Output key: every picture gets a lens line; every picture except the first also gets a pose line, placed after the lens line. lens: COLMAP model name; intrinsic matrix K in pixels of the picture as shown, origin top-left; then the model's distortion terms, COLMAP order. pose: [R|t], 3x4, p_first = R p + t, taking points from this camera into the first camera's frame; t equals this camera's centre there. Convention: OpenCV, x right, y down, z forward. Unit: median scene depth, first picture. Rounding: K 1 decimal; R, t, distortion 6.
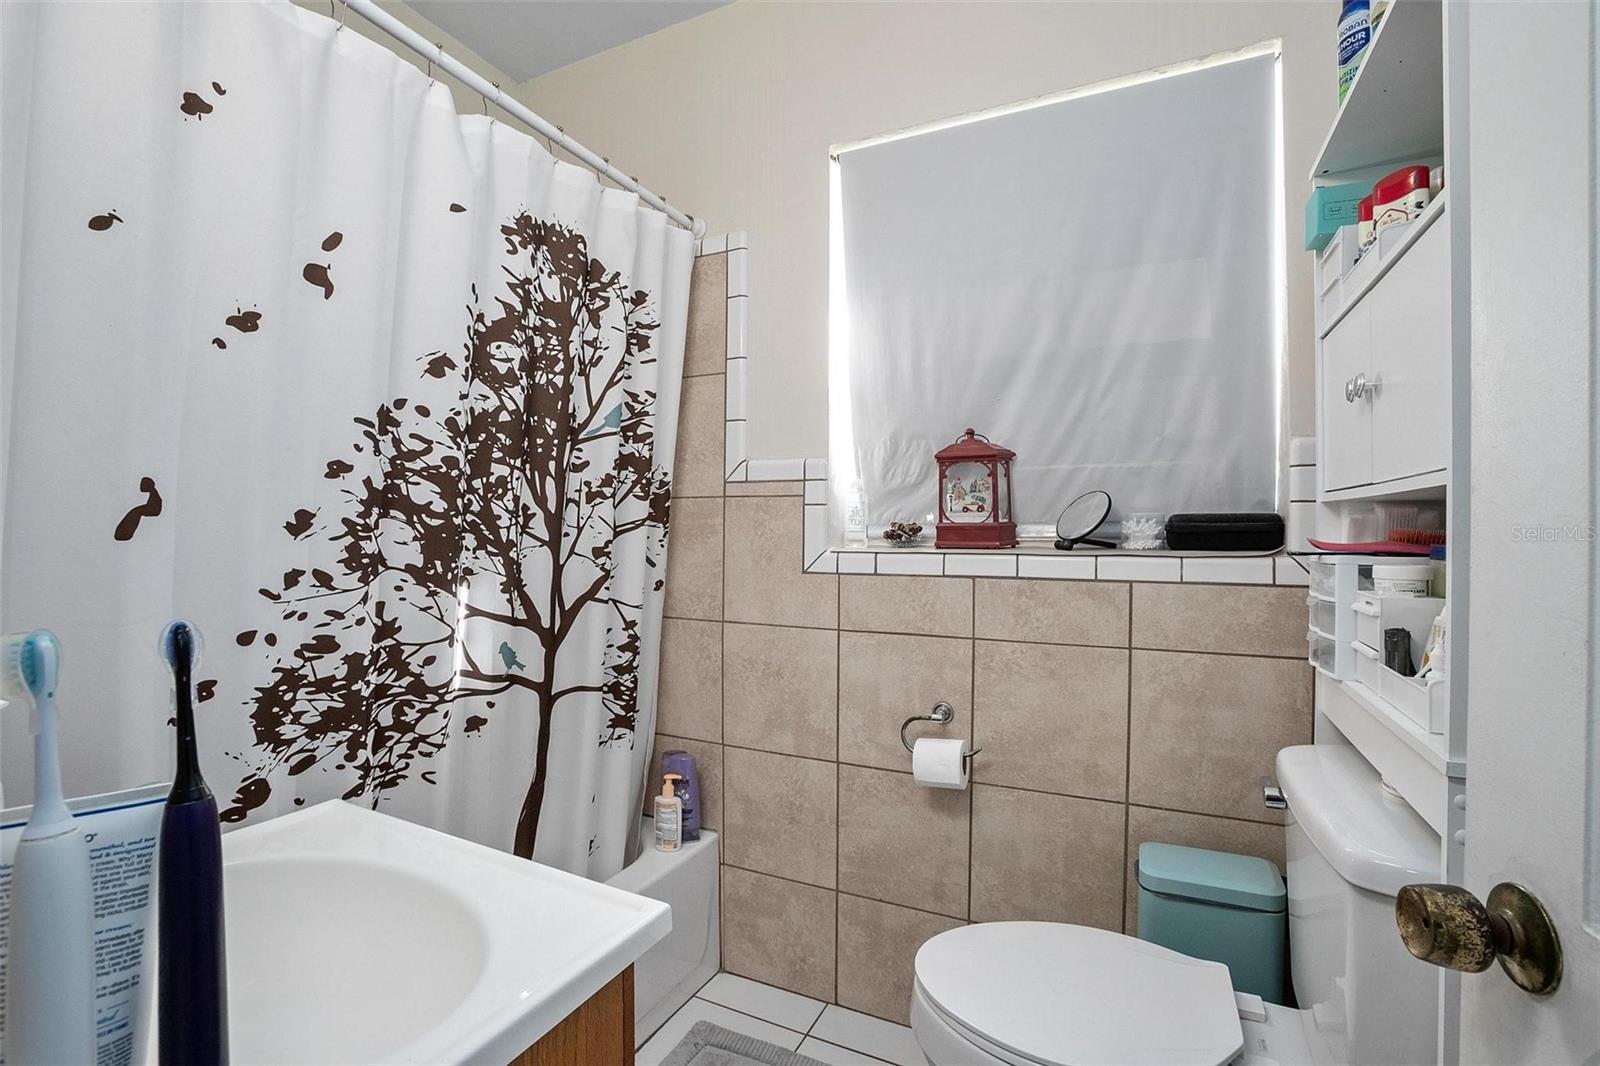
lens RADIAL K [[727.7, 0, 796.6], [0, 727.7, 530.0], [0, 0, 1]] dist [-0.078529, 0.032323]
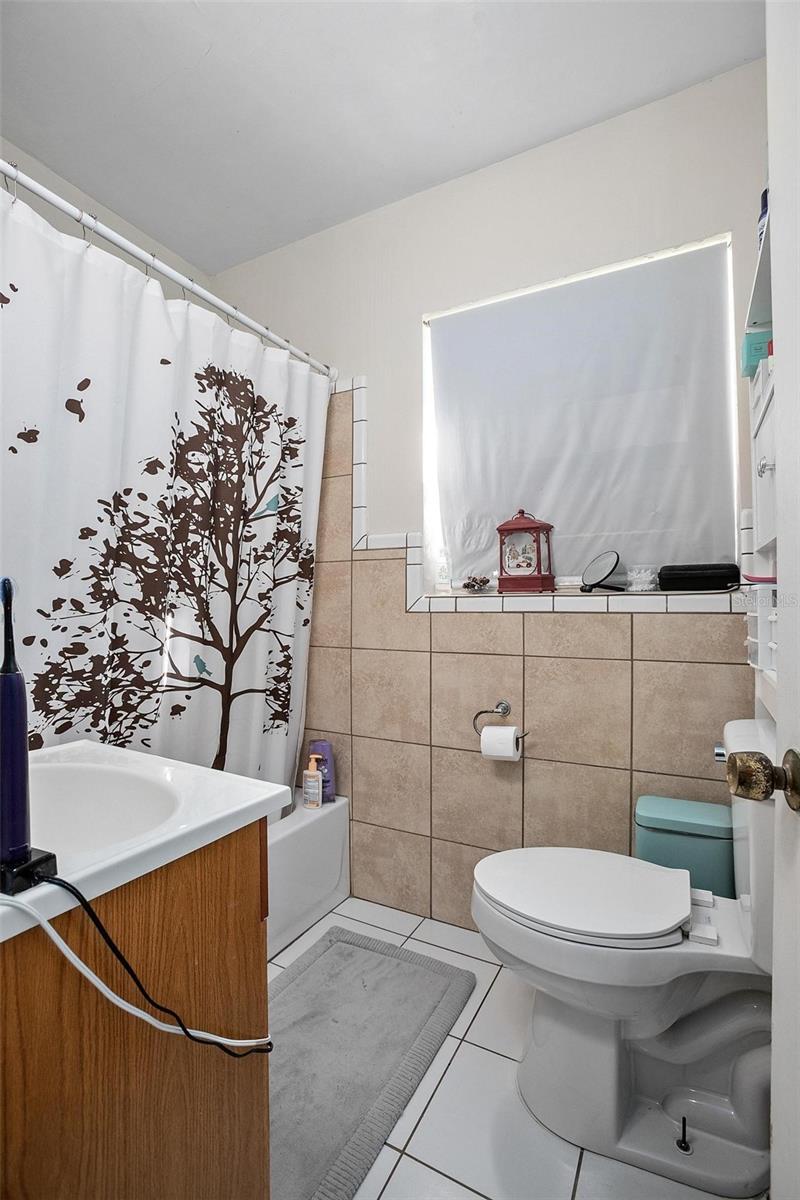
lens RADIAL K [[545.8, 0, 403.2], [0, 545.8, 596.6], [0, 0, 1]] dist [-0.078529, 0.032323]
pose [[0.999340, -0.006587, -0.035727, 0.048639], [0.006166, 0.999910, -0.011880, 0.046789], [0.035802, 0.011652, 0.999291, -0.081287]]
